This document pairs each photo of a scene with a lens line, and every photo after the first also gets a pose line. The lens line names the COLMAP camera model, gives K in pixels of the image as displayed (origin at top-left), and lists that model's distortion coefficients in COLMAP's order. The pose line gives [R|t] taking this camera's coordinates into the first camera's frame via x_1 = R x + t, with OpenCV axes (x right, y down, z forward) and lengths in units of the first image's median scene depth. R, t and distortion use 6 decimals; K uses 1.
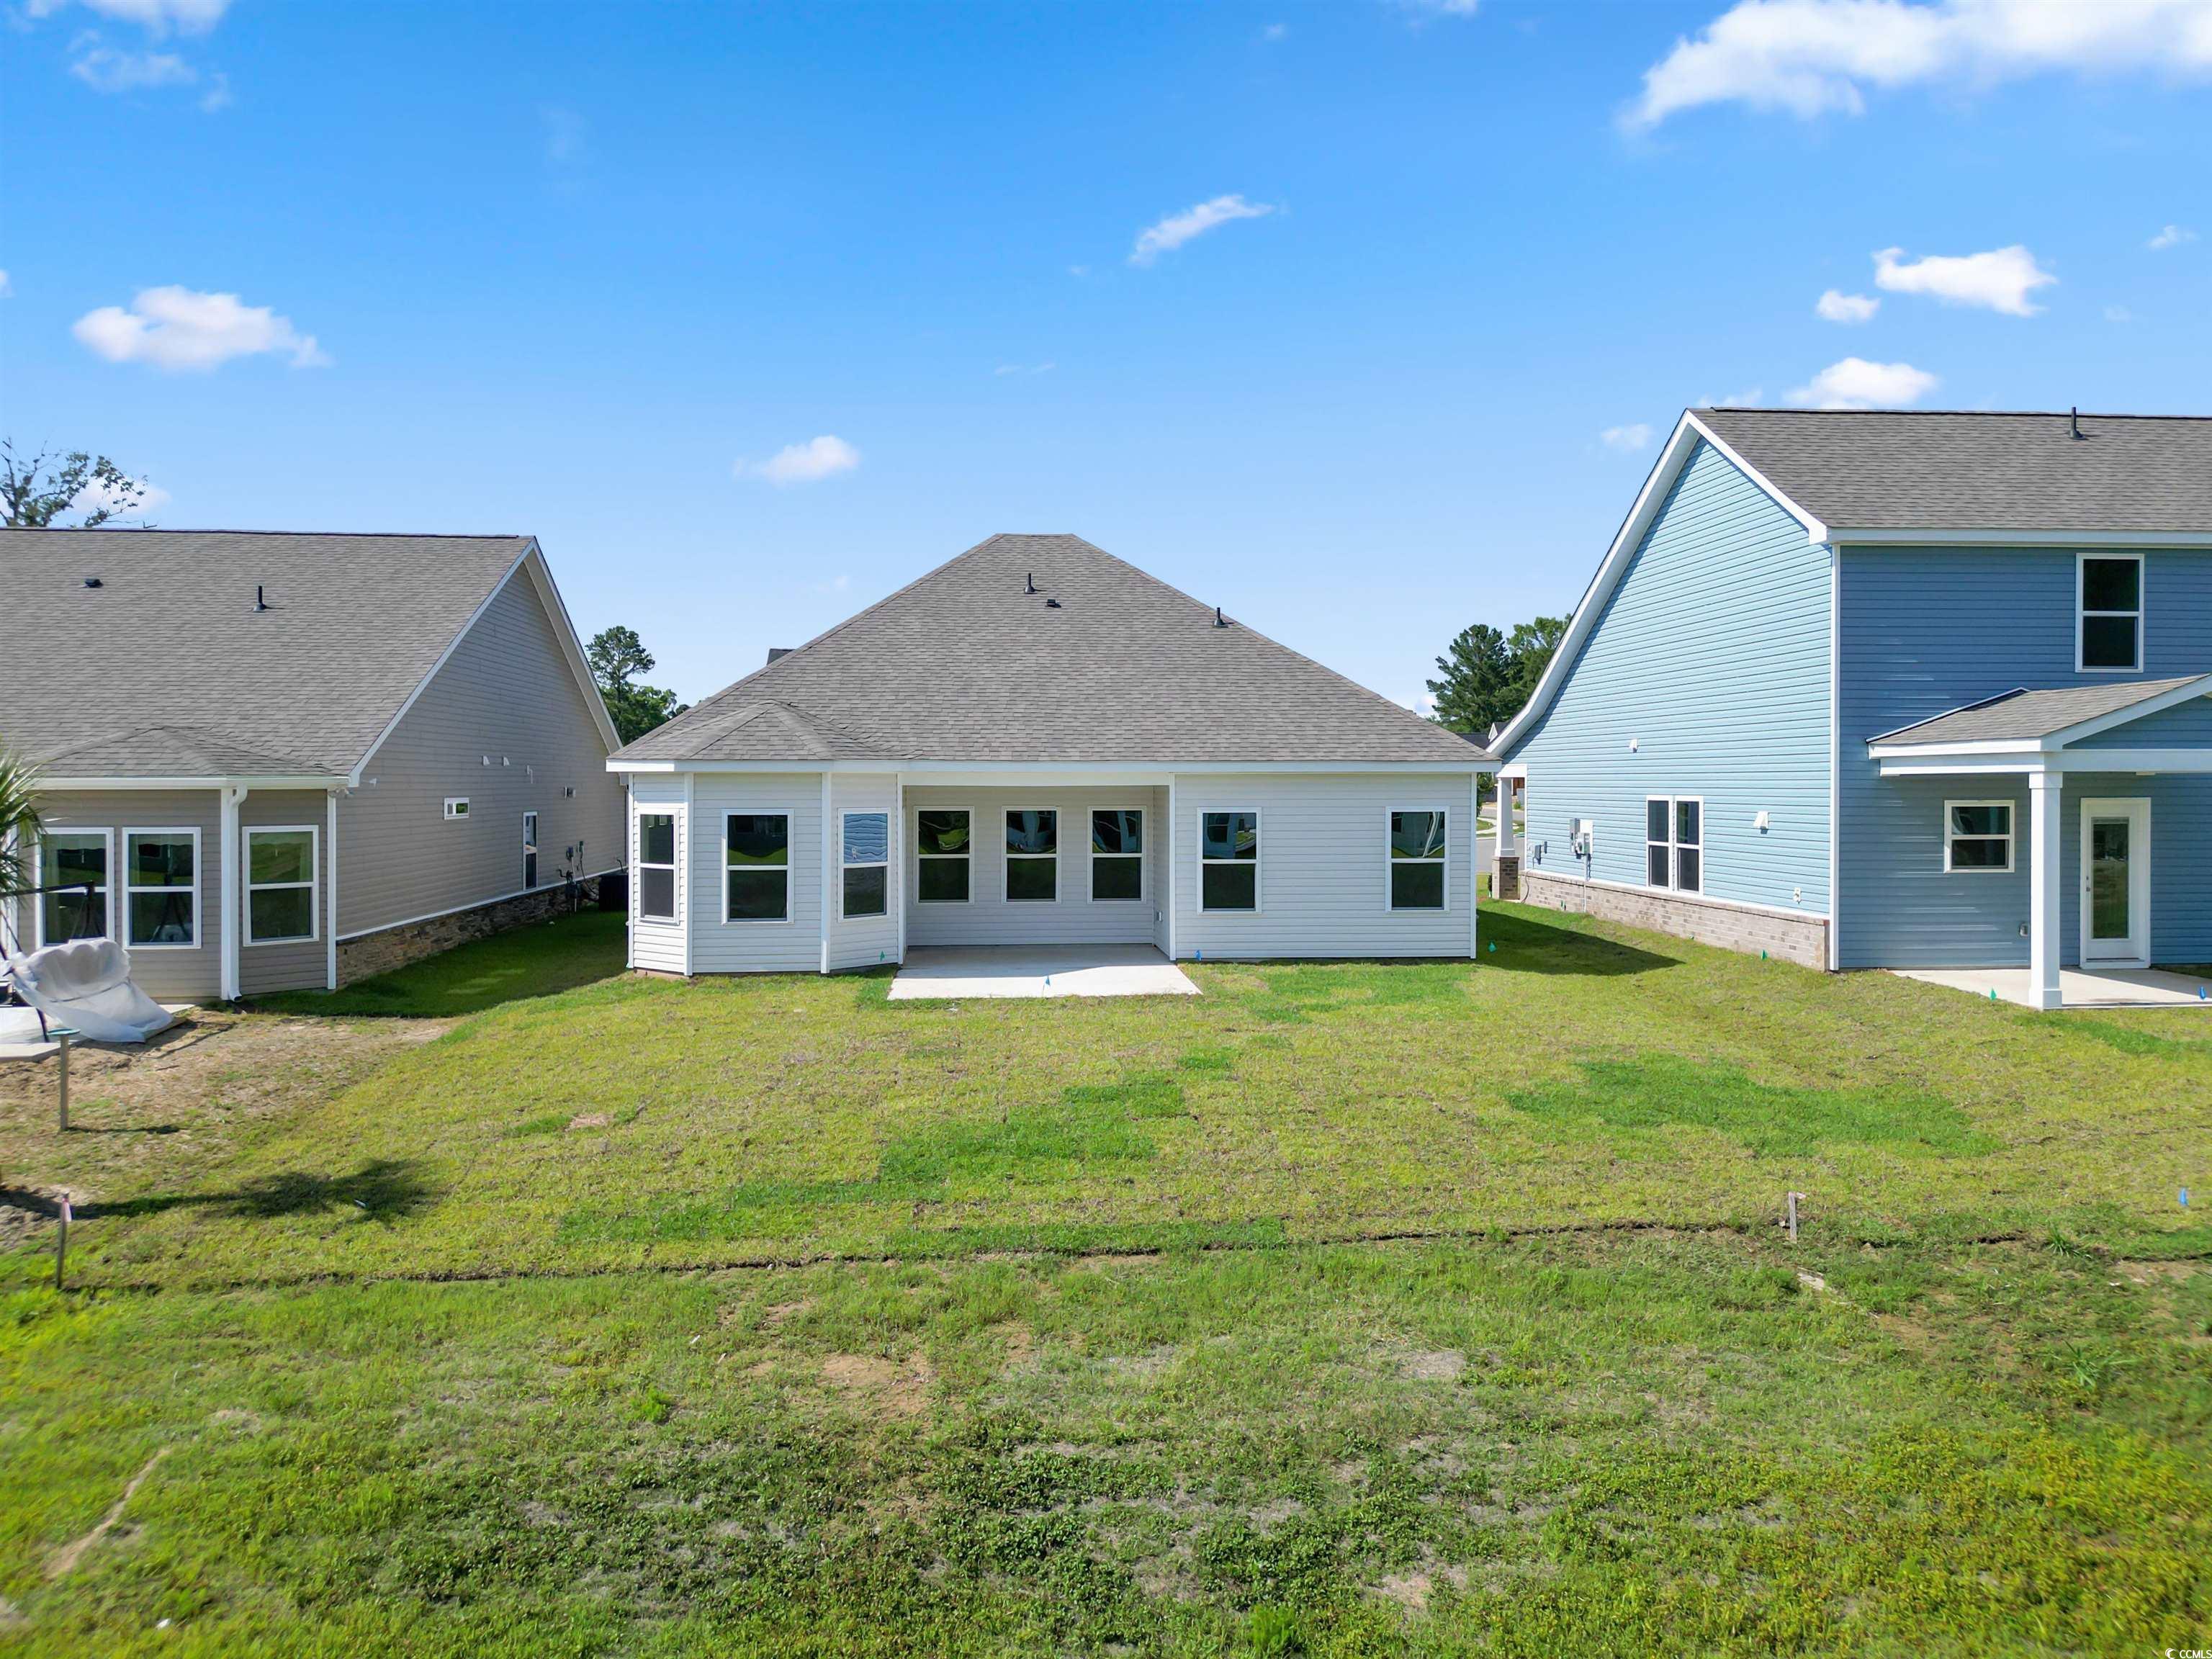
lens RADIAL K [[1562.2, 0, 1093.3], [0, 1562.2, 825.1], [0, 0, 1]] dist [0.054258, -0.035784]
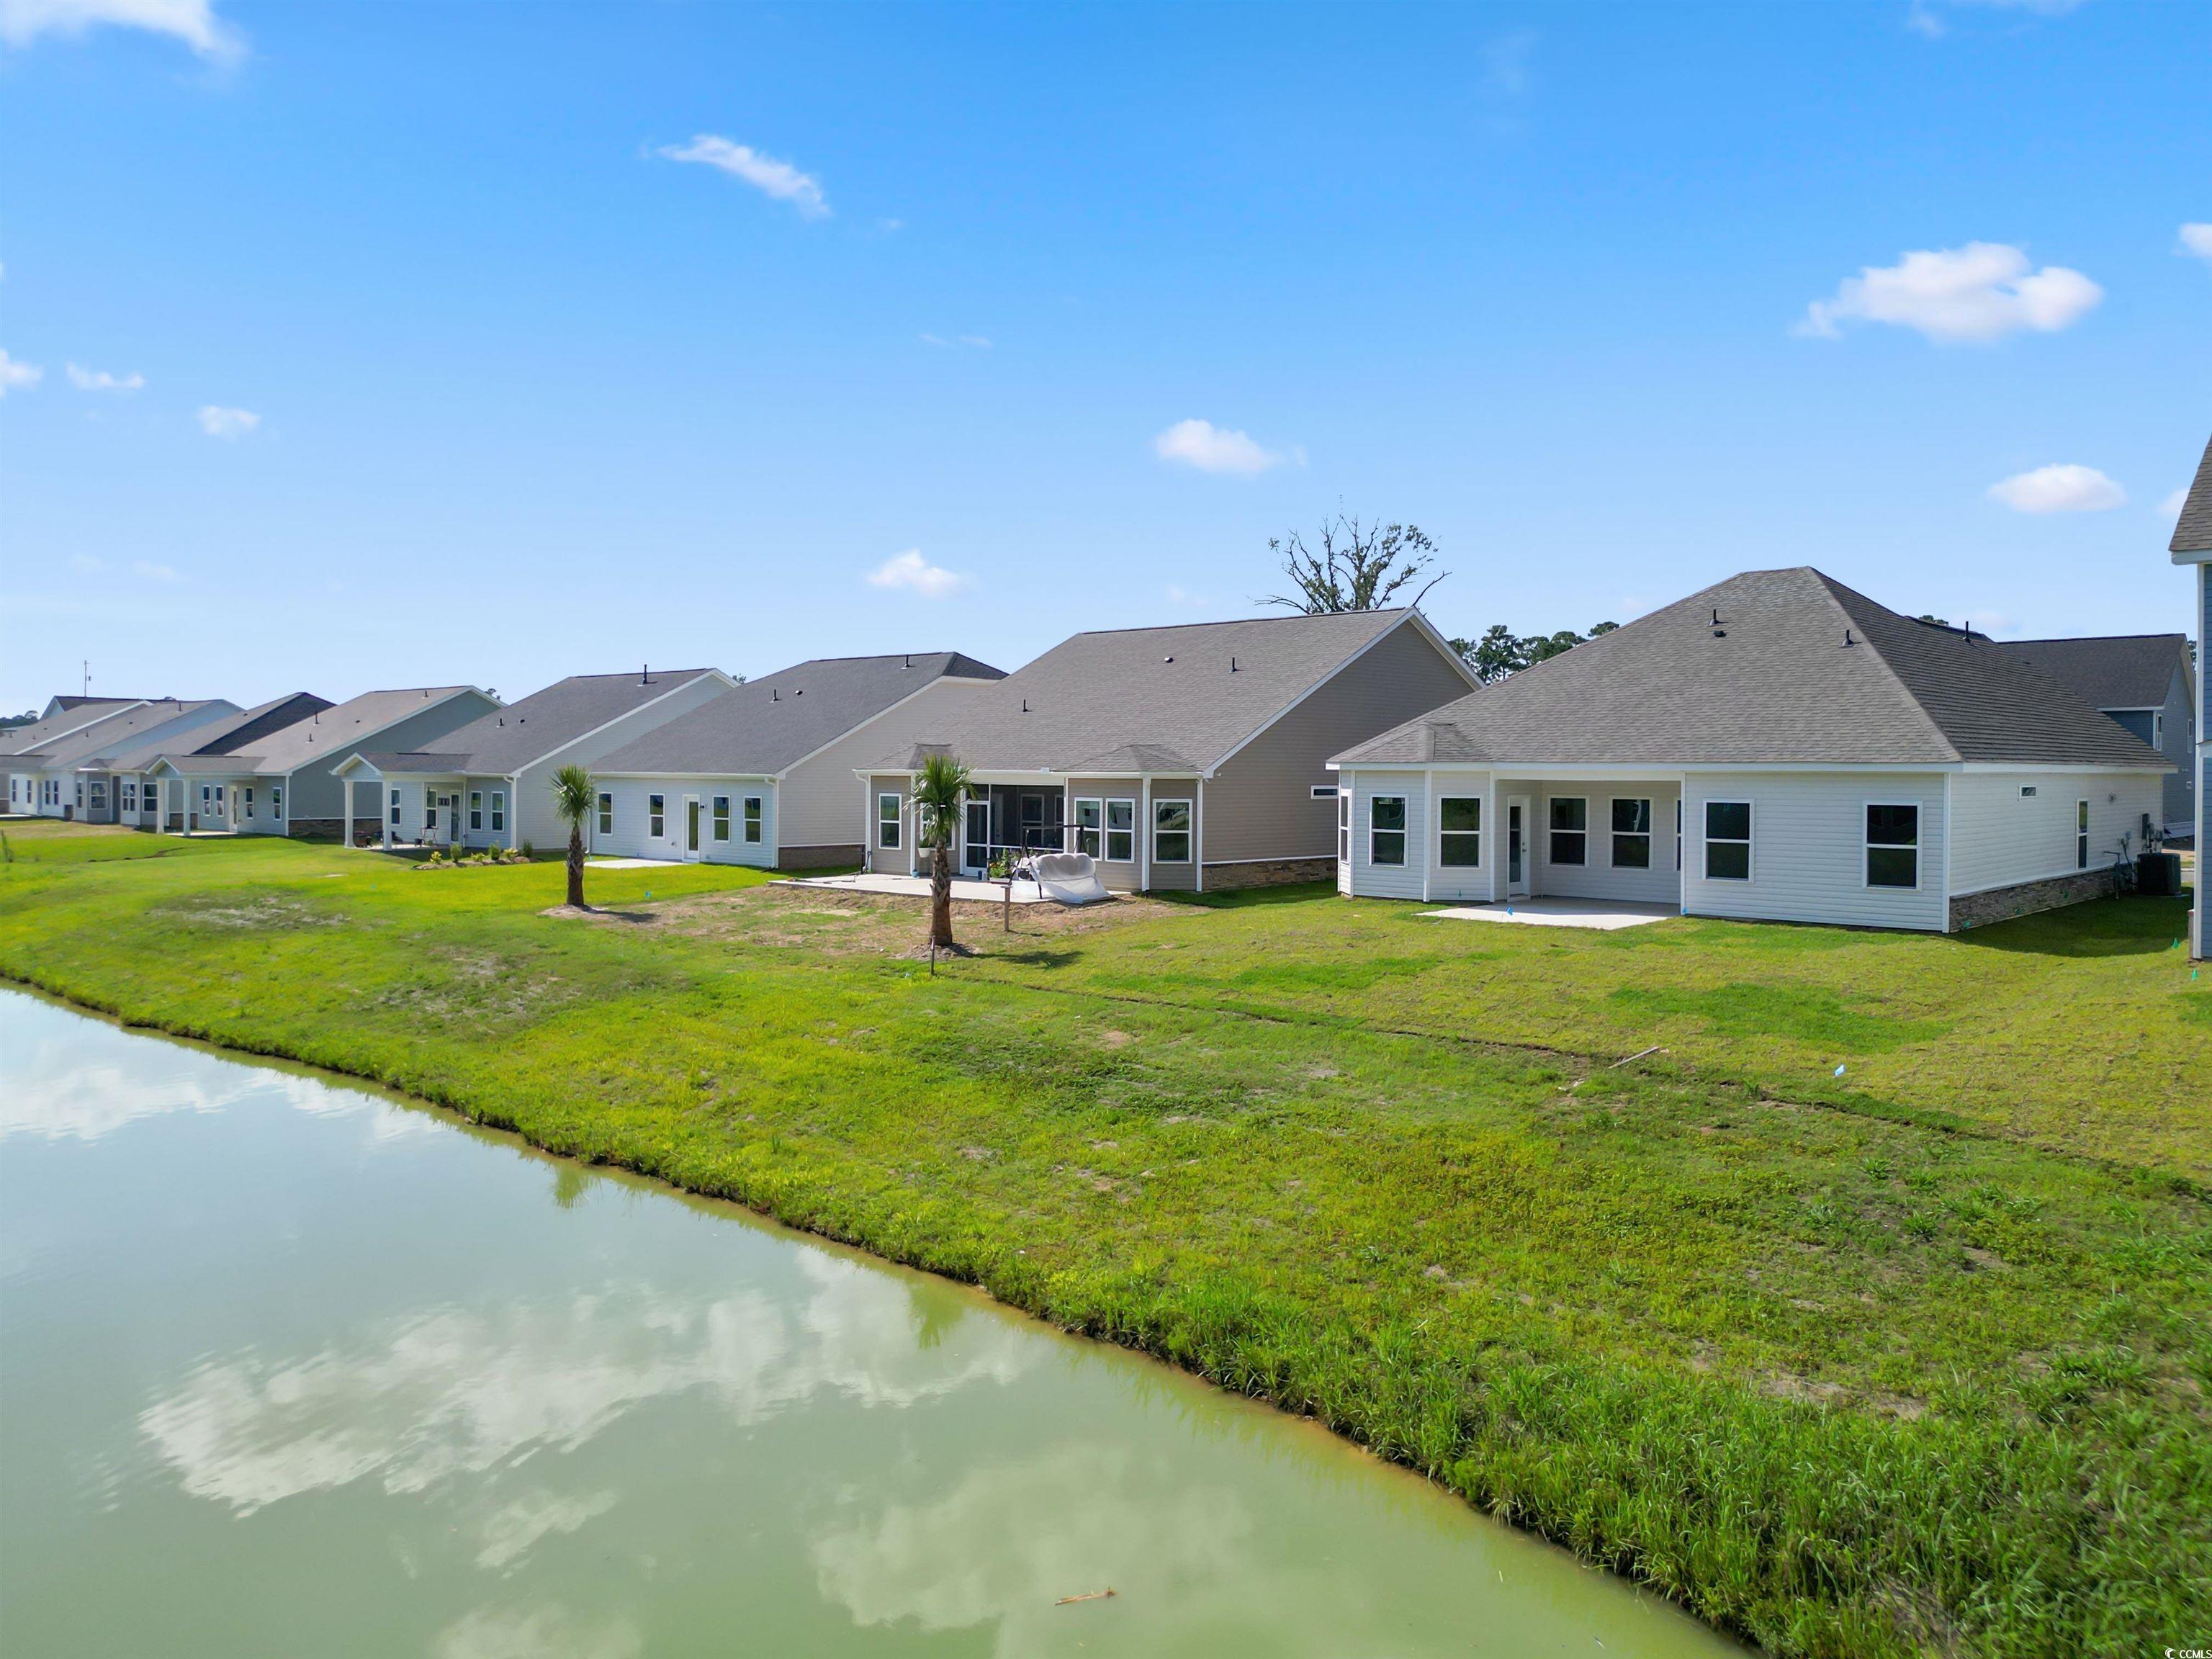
lens RADIAL K [[1562.2, 0, 1093.3], [0, 1562.2, 825.1], [0, 0, 1]] dist [0.054258, -0.035784]
pose [[0.666947, 0.031009, -0.744459, 0.751179], [-0.026726, 0.999486, 0.017687, 0.001262], [0.744625, 0.008100, 0.667433, -0.265525]]
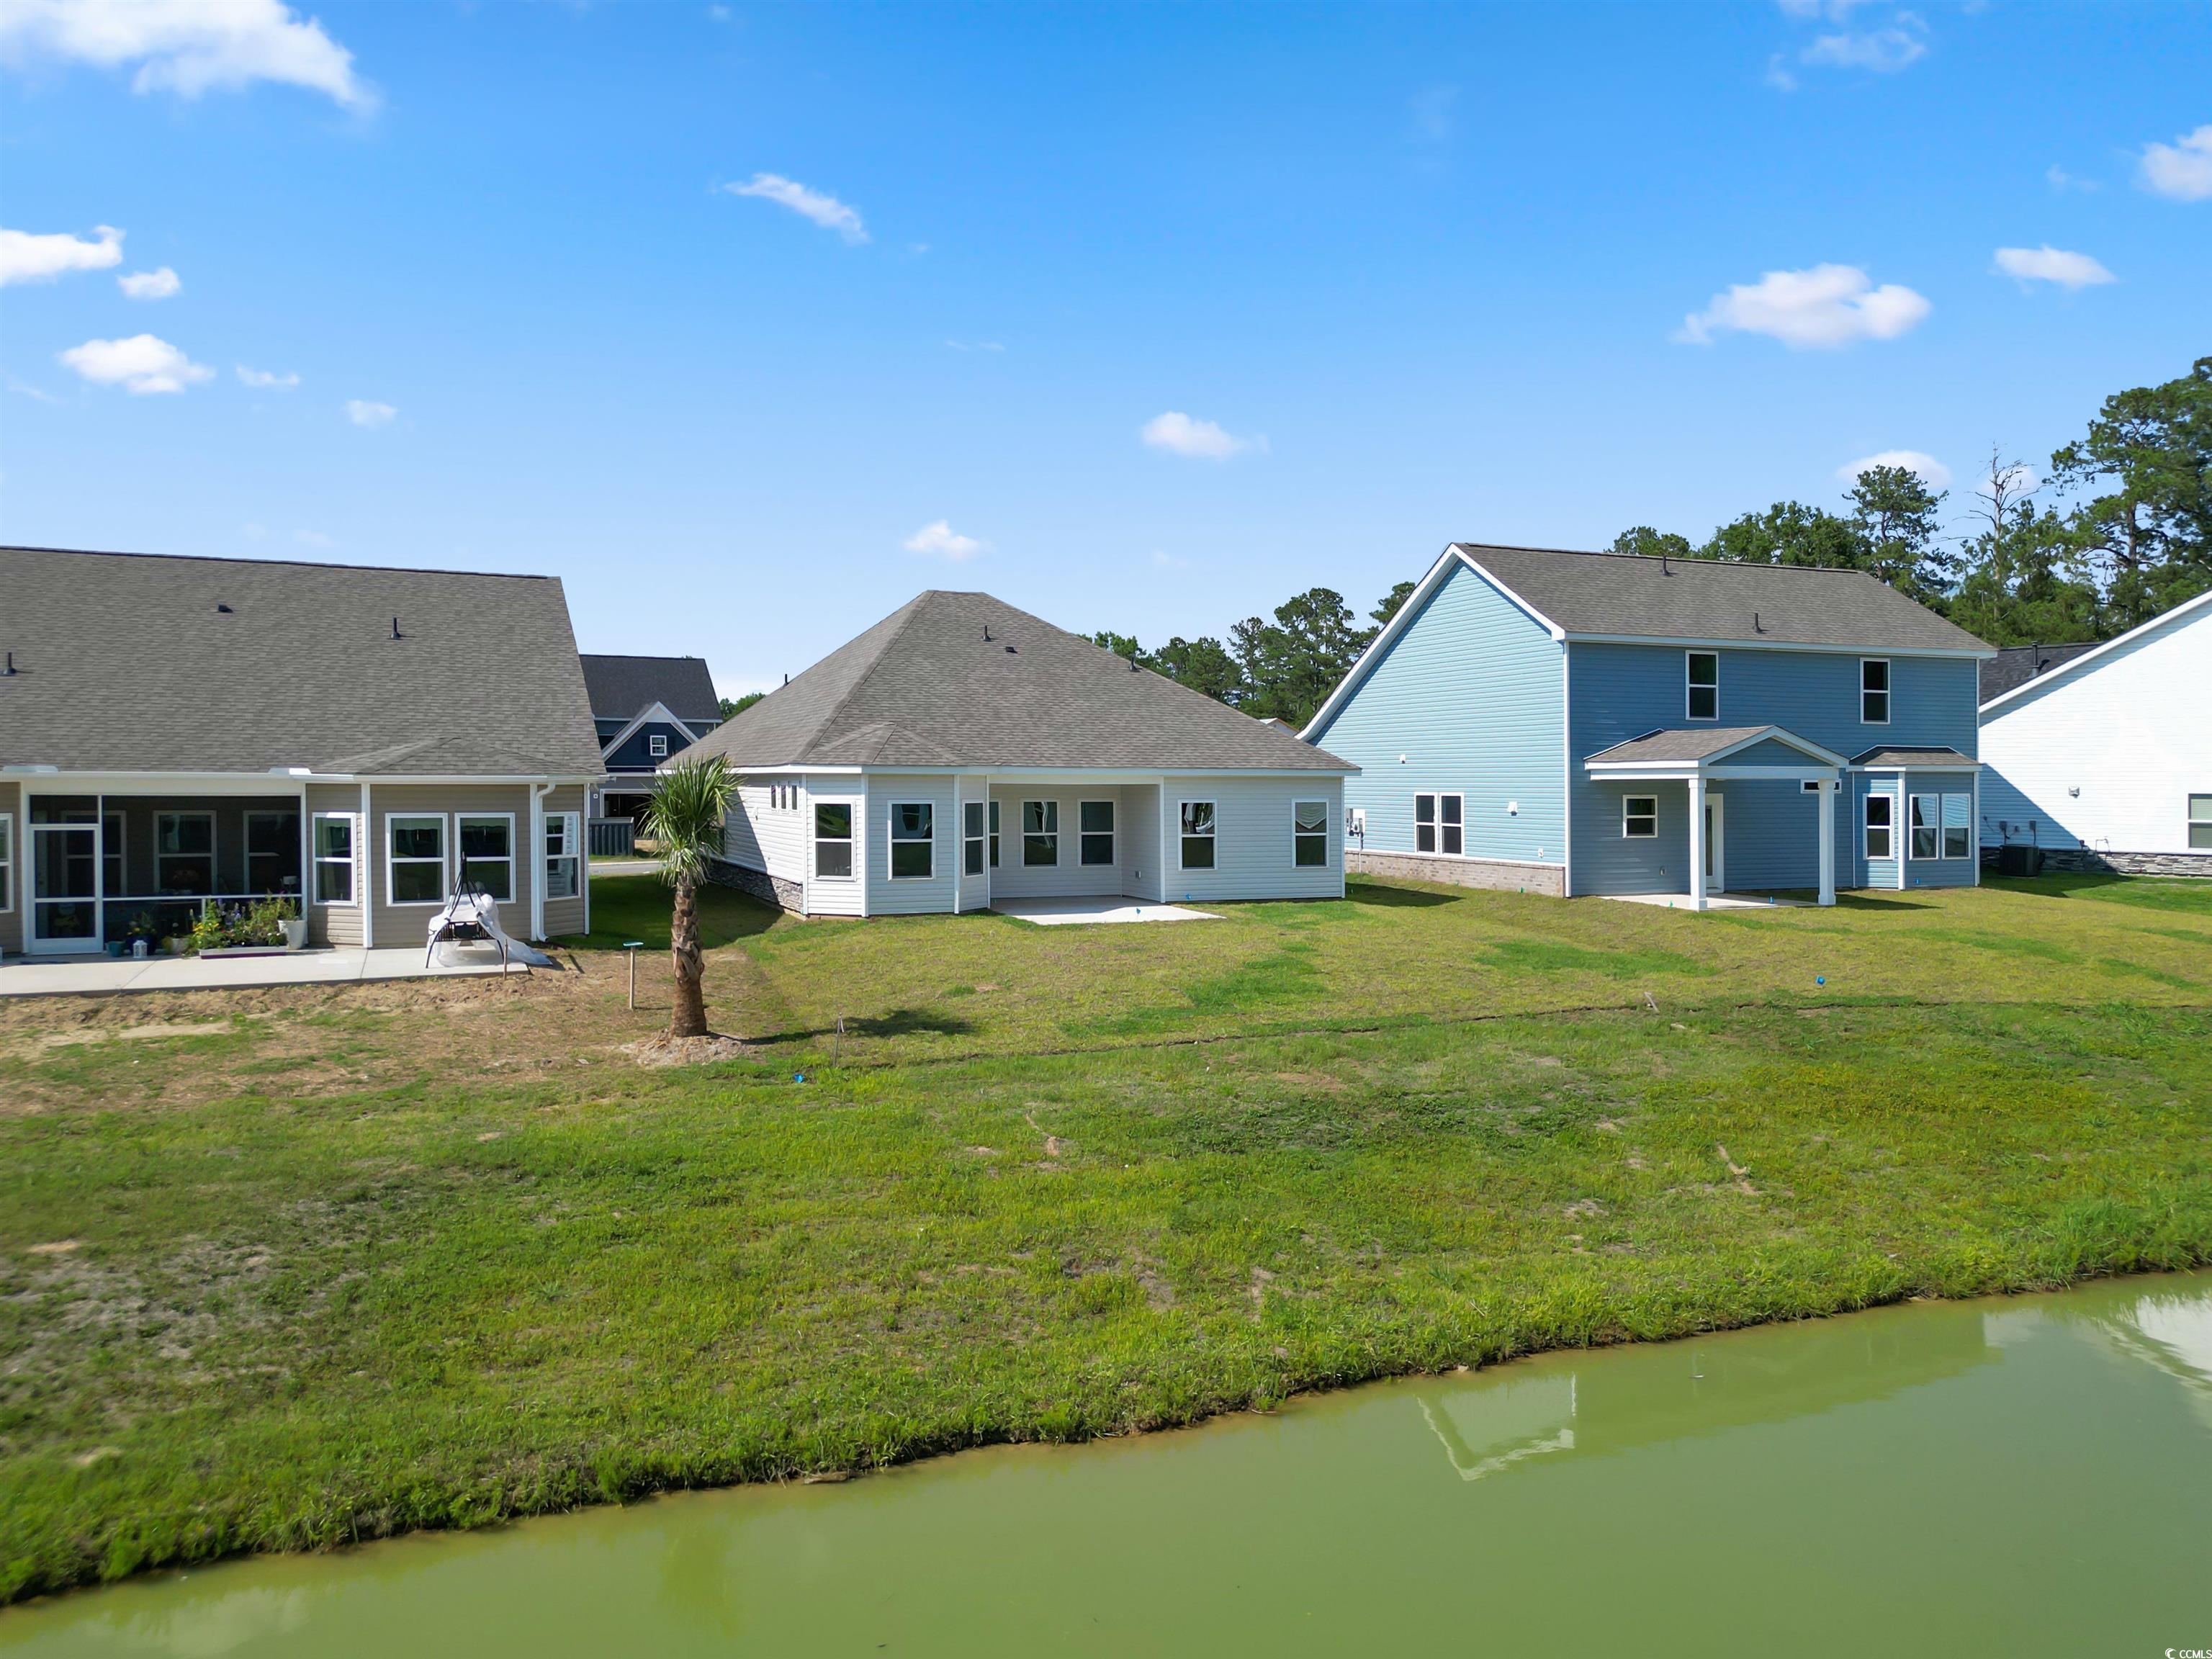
lens RADIAL K [[1555.3, 0, 1052.1], [0, 1555.3, 823.1], [0, 0, 1]] dist [0.047385, -0.001898]
pose [[0.955561, -0.003455, 0.294772, -0.508132], [0.003503, 0.999994, 0.000365, 0.011007], [-0.294772, 0.000684, 0.955567, -0.393061]]
